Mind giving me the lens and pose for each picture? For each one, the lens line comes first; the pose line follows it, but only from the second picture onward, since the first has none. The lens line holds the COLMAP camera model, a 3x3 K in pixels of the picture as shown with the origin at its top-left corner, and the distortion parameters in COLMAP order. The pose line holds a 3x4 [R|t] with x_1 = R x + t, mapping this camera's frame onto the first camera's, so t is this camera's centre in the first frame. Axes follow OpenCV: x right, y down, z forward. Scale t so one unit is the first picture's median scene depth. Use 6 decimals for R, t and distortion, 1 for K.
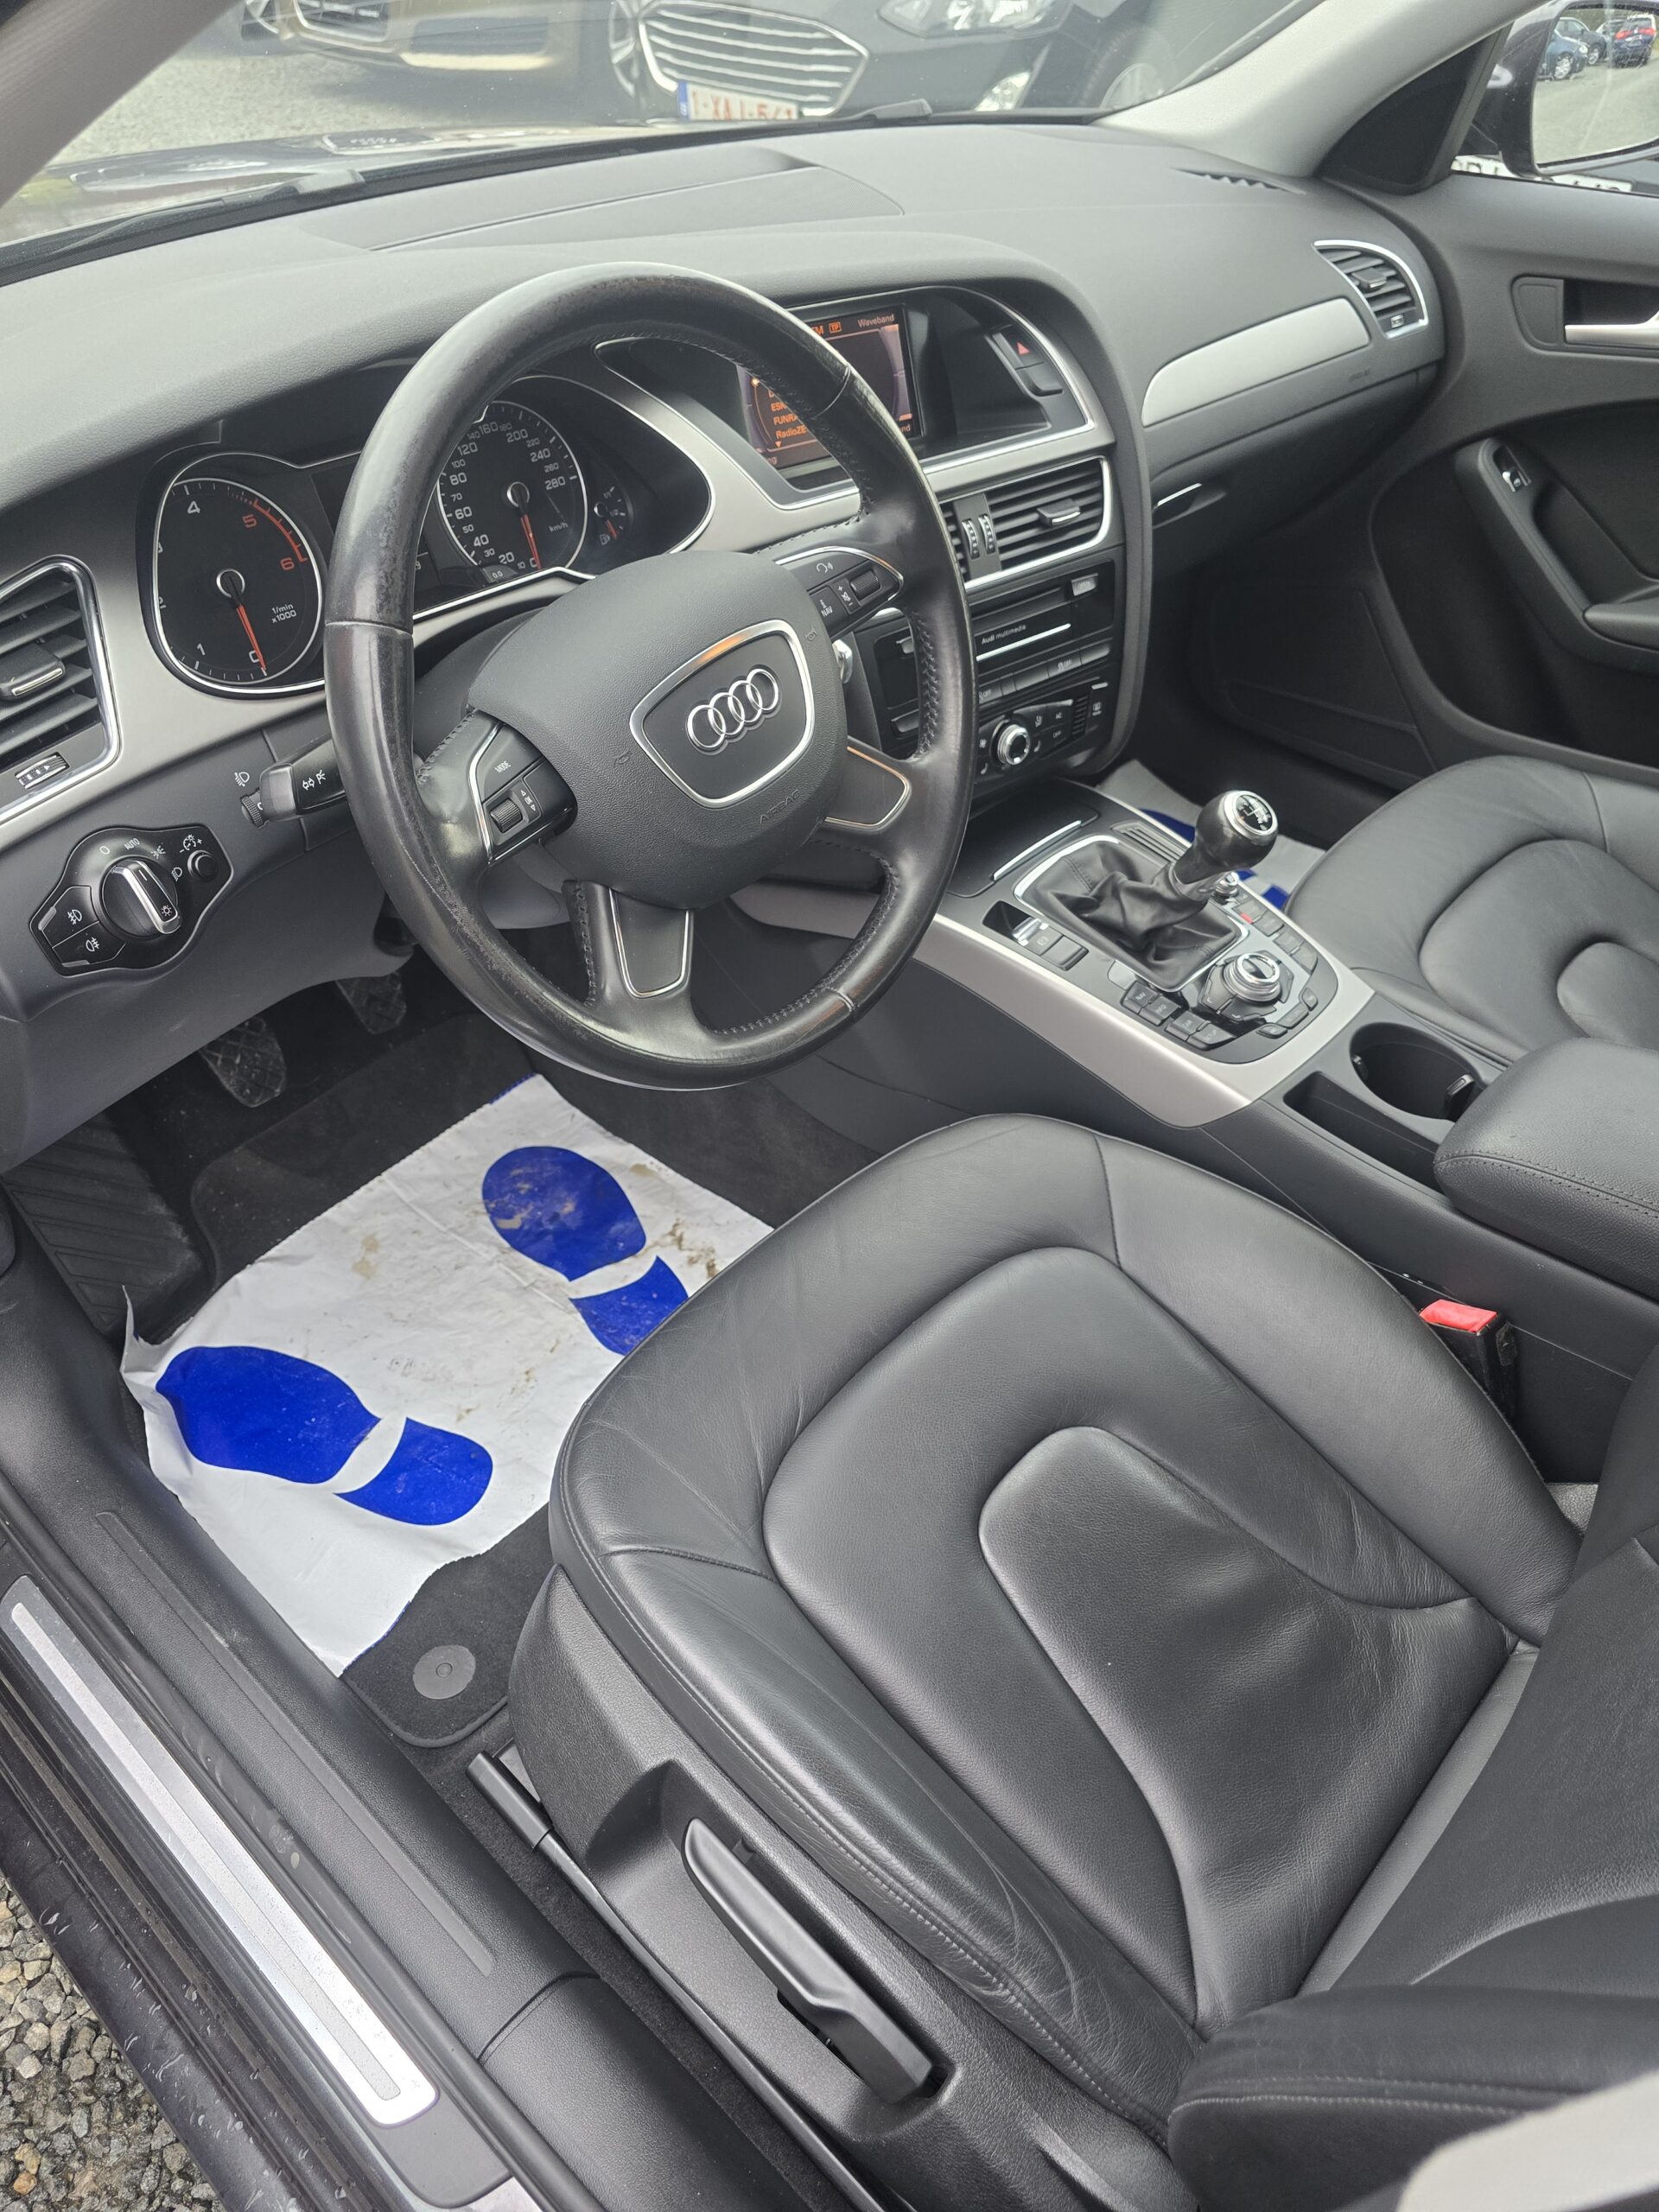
lens RADIAL K [[1498.4, 0, 839.1], [0, 1498.4, 1133.9], [0, 0, 1]] dist [0.045513, -0.046565]
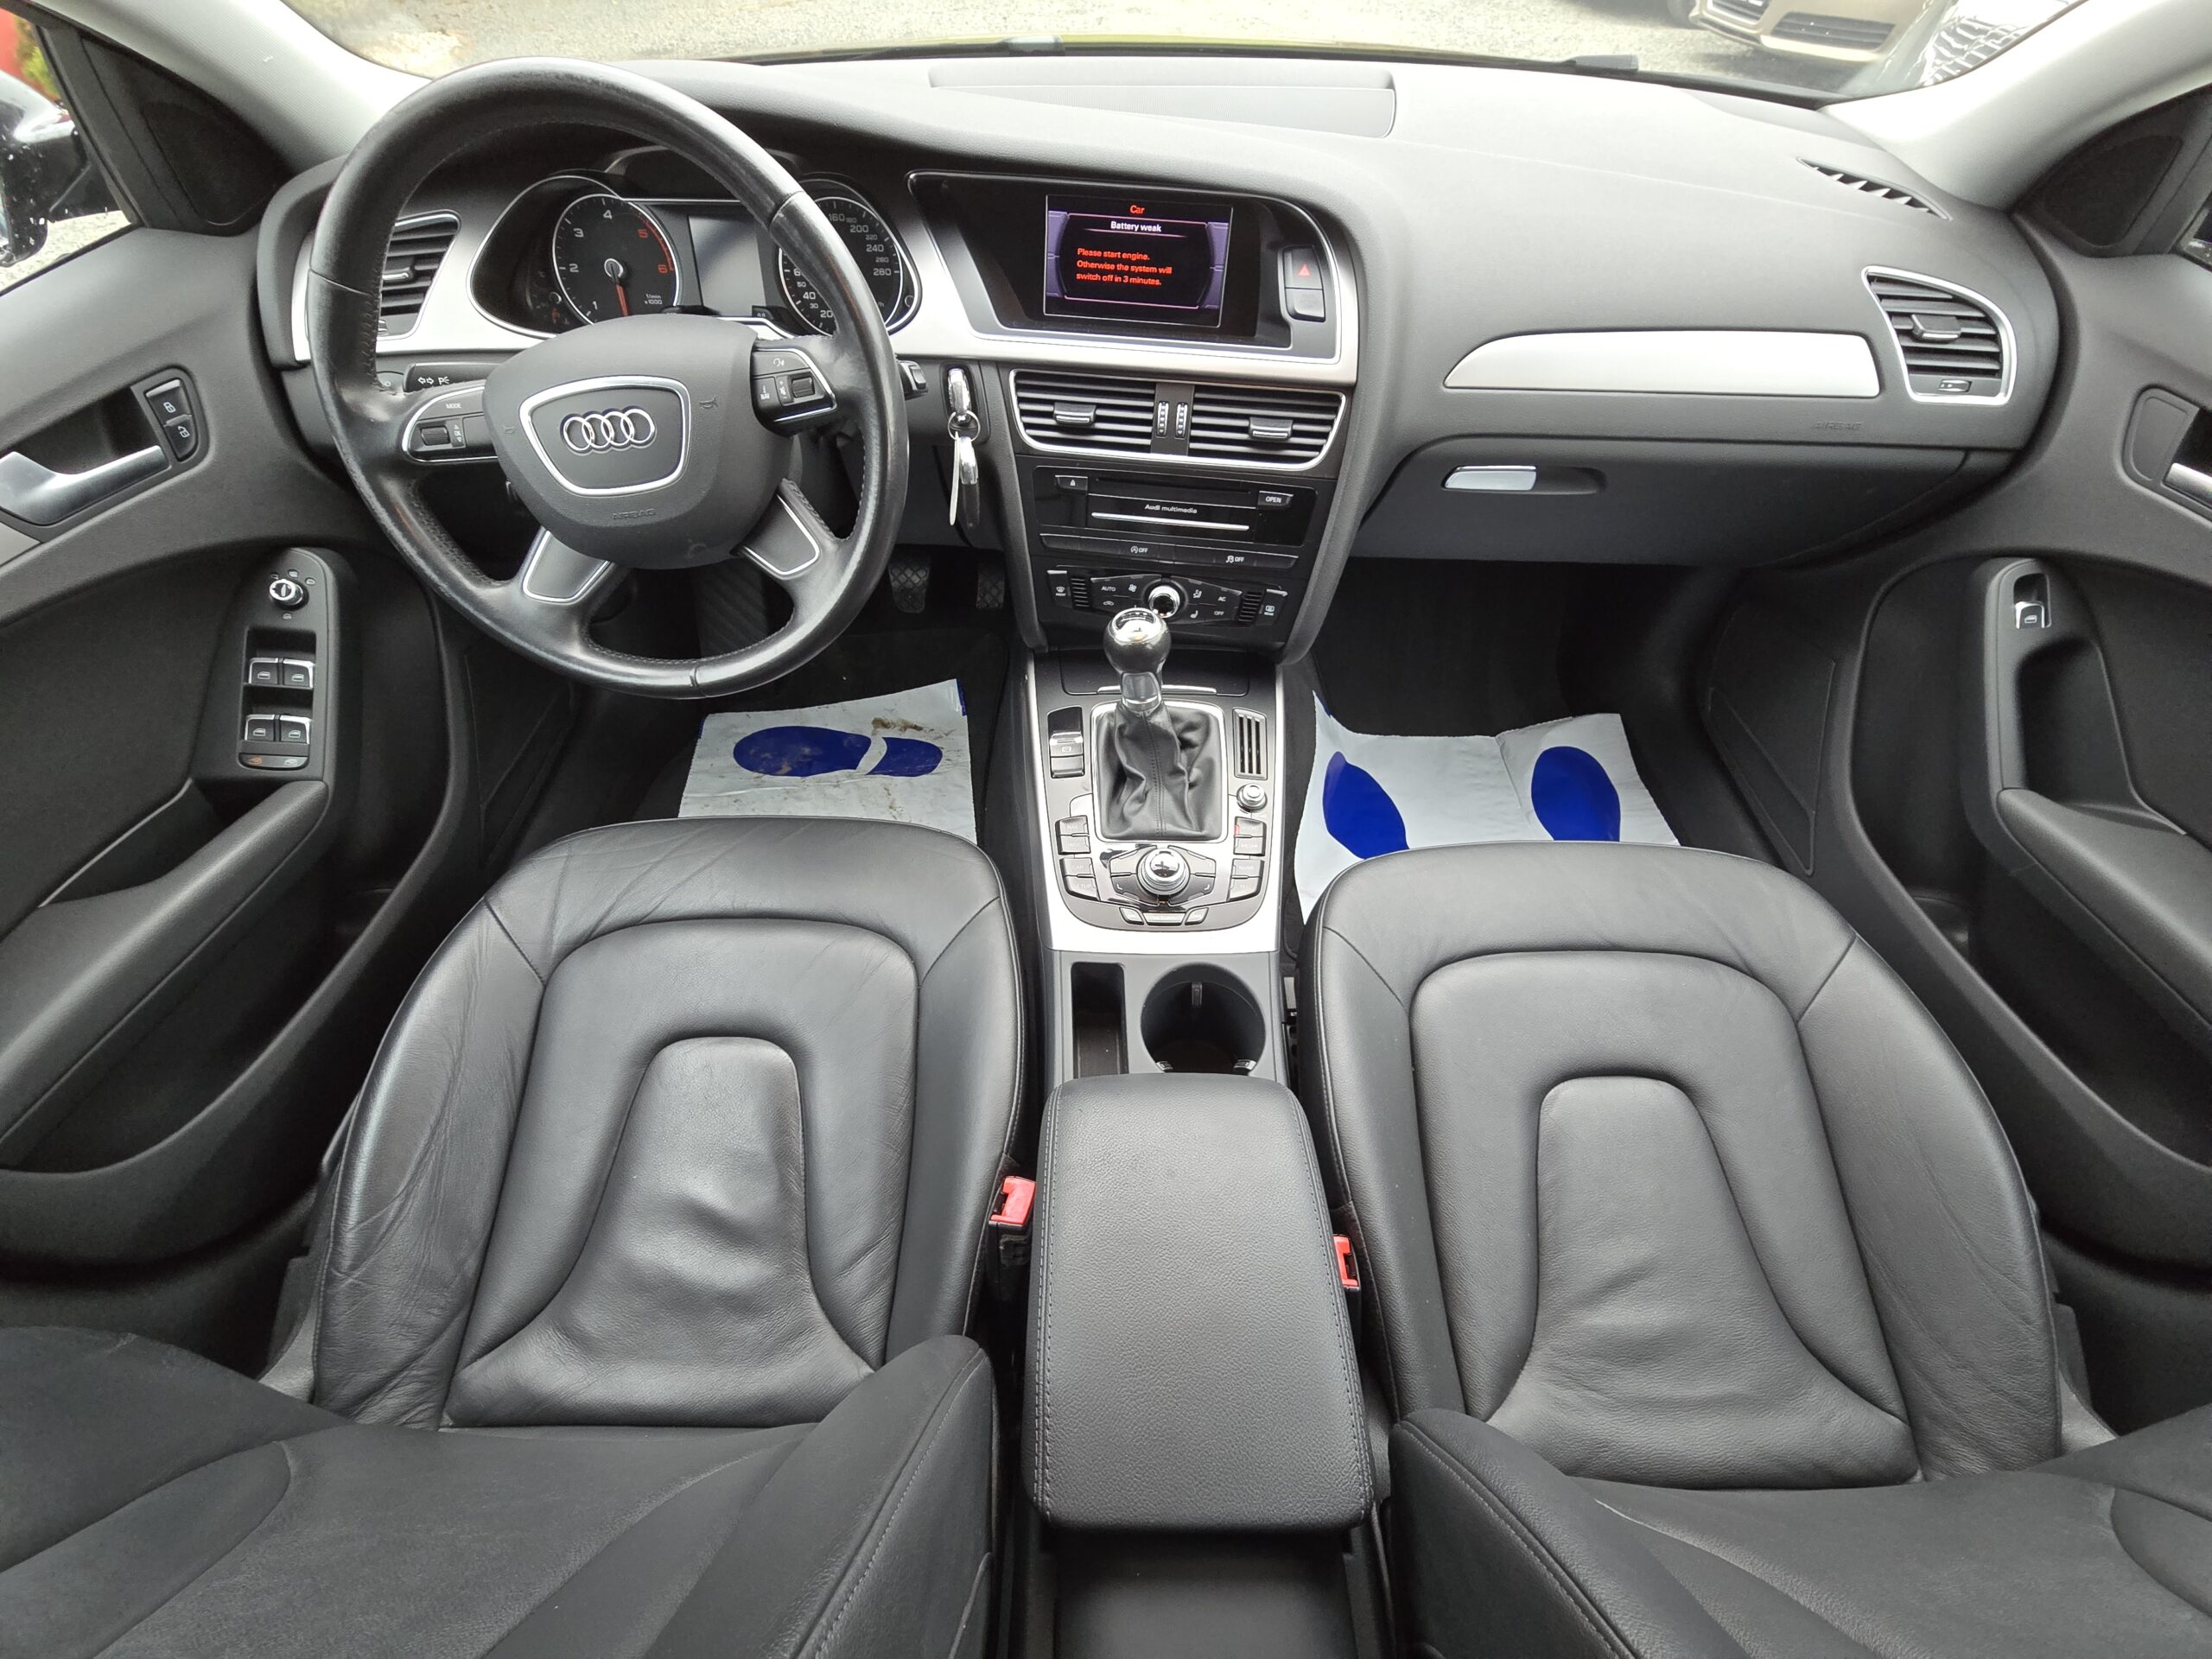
lens RADIAL K [[905.4, 0, 1107.8], [0, 905.4, 844.7], [0, 0, 1]] dist [-0.001213, -0.001182]
pose [[0.673674, 0.550497, -0.493068, 0.554687], [-0.490624, 0.832092, 0.258673, -0.266750], [0.552676, 0.067650, 0.830646, 0.397689]]
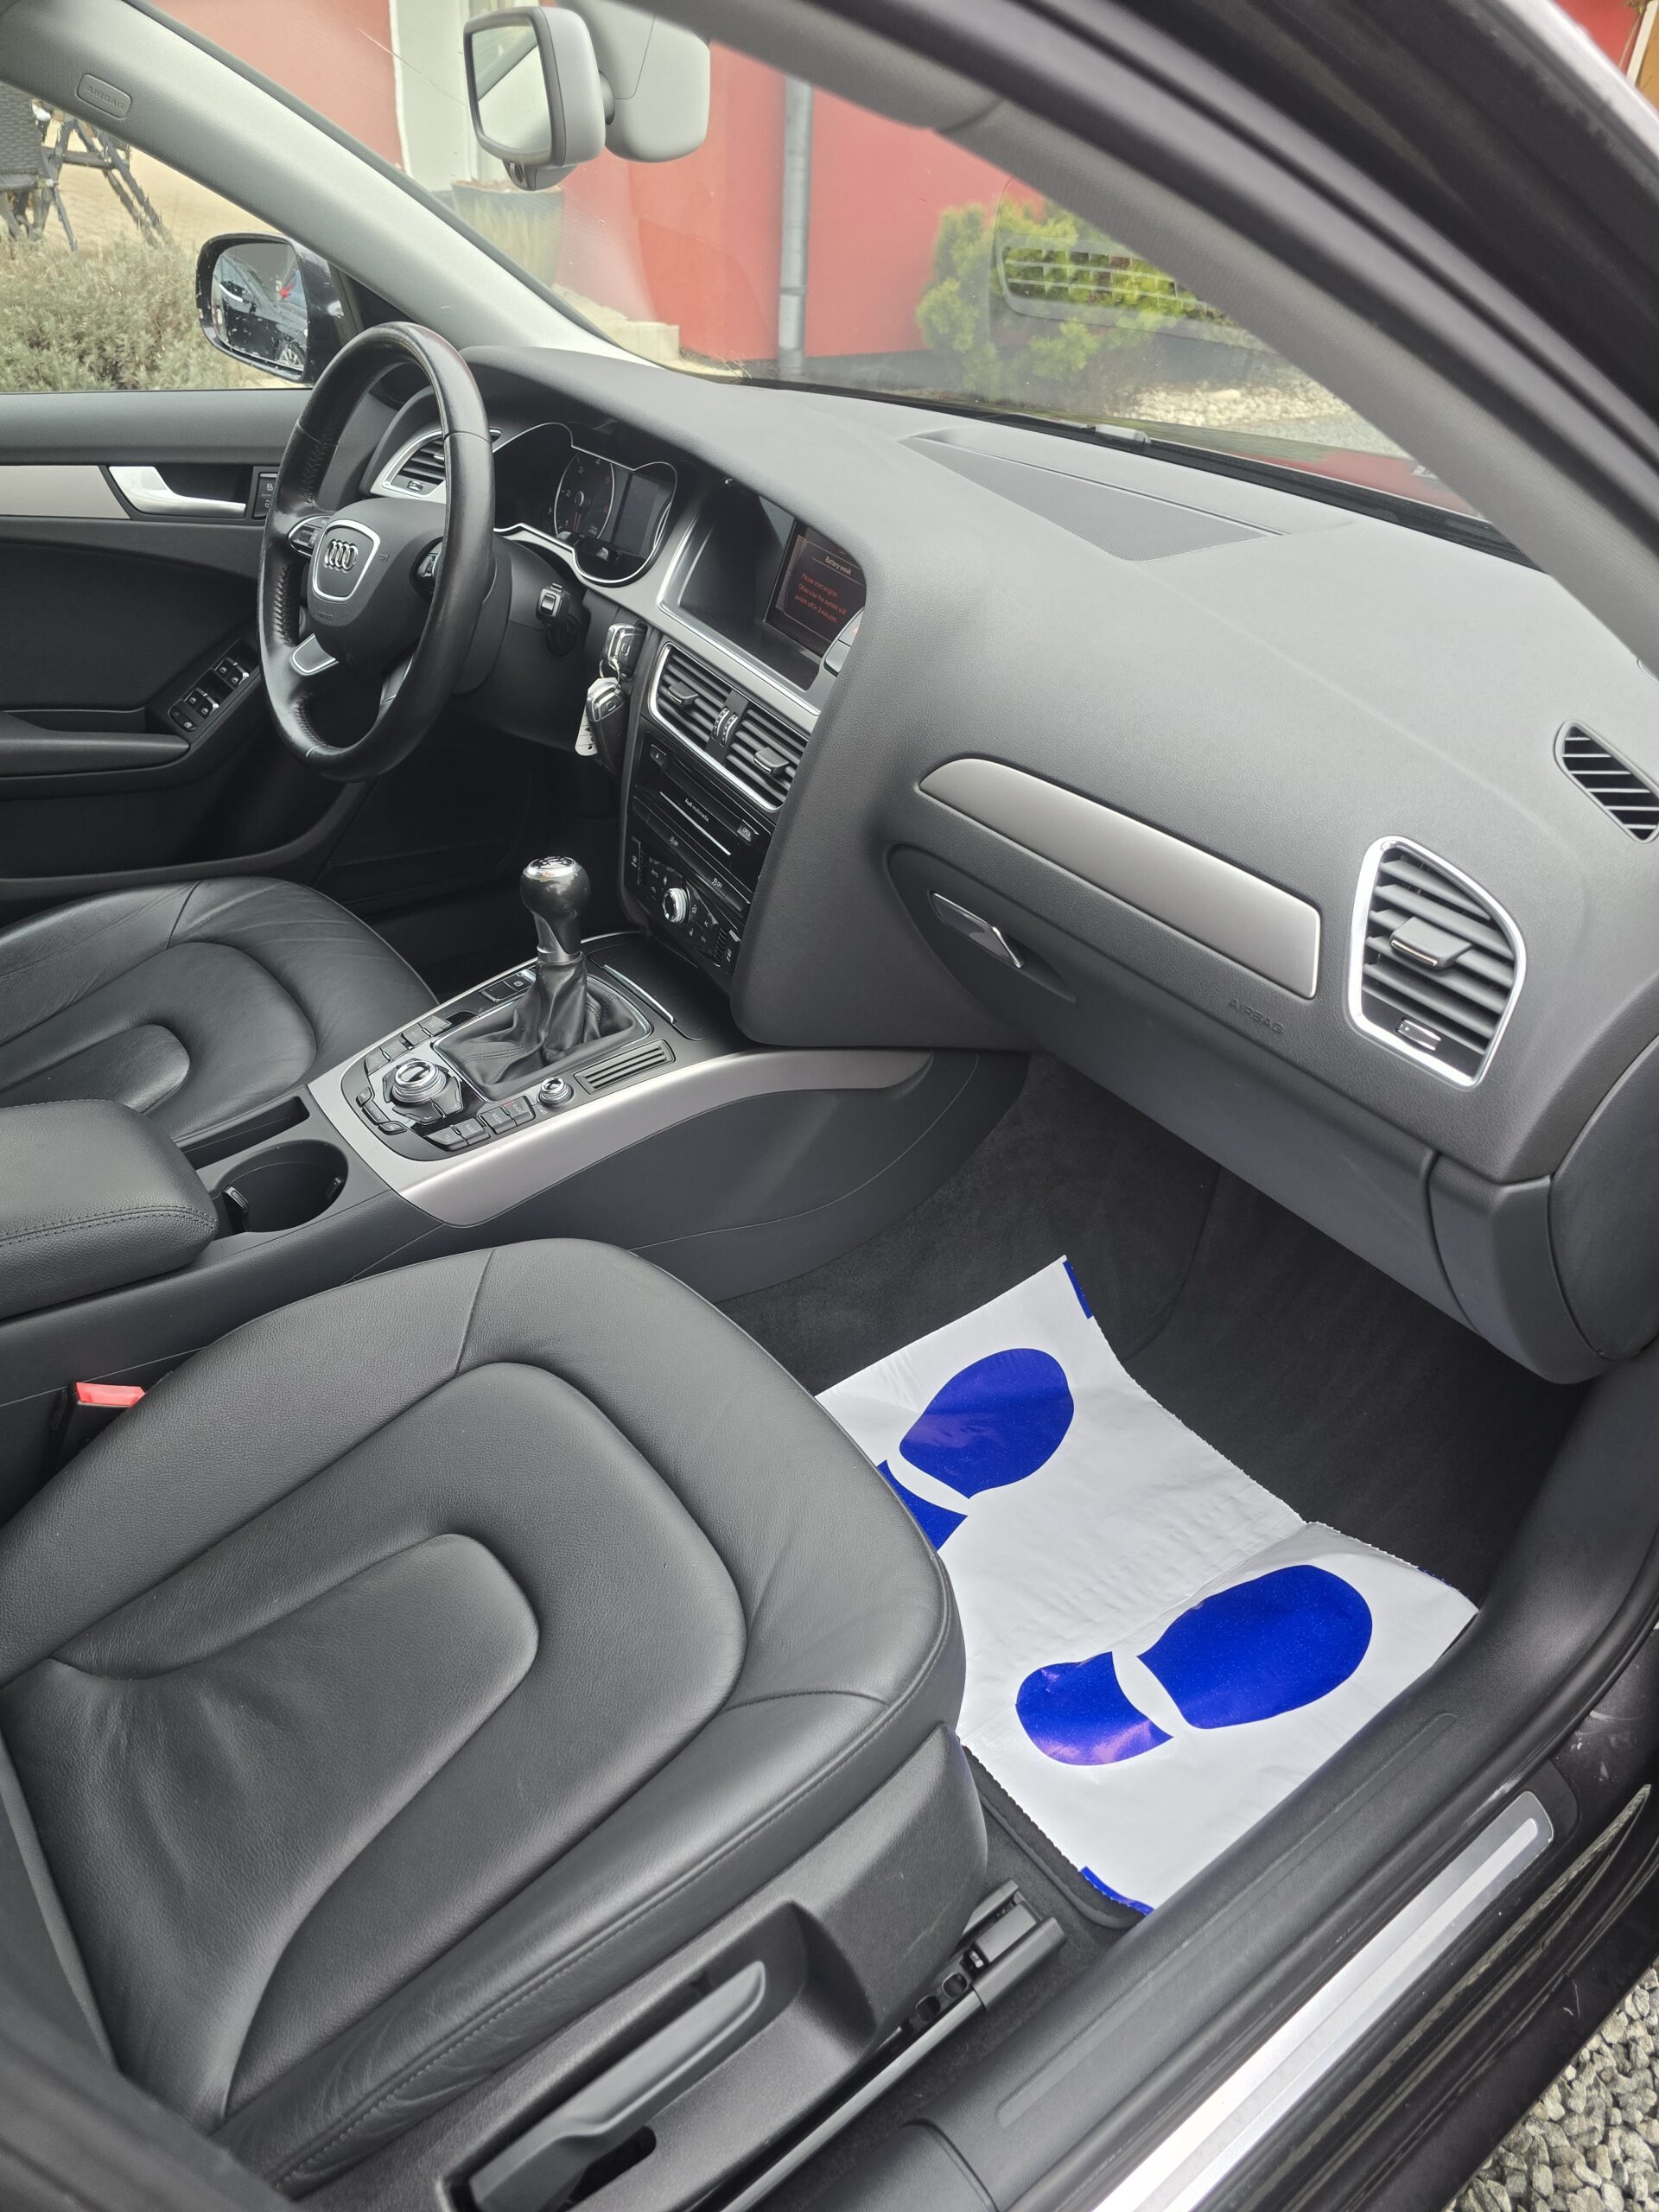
lens RADIAL K [[1498.4, 0, 857.0], [0, 1498.4, 1150.0], [0, 0, 1]] dist [0.045513, -0.046565]
pose [[-0.188023, 0.527470, -0.828506, 1.102551], [-0.697197, 0.522472, 0.490856, -0.803283], [0.691783, 0.669925, 0.269514, 0.929537]]
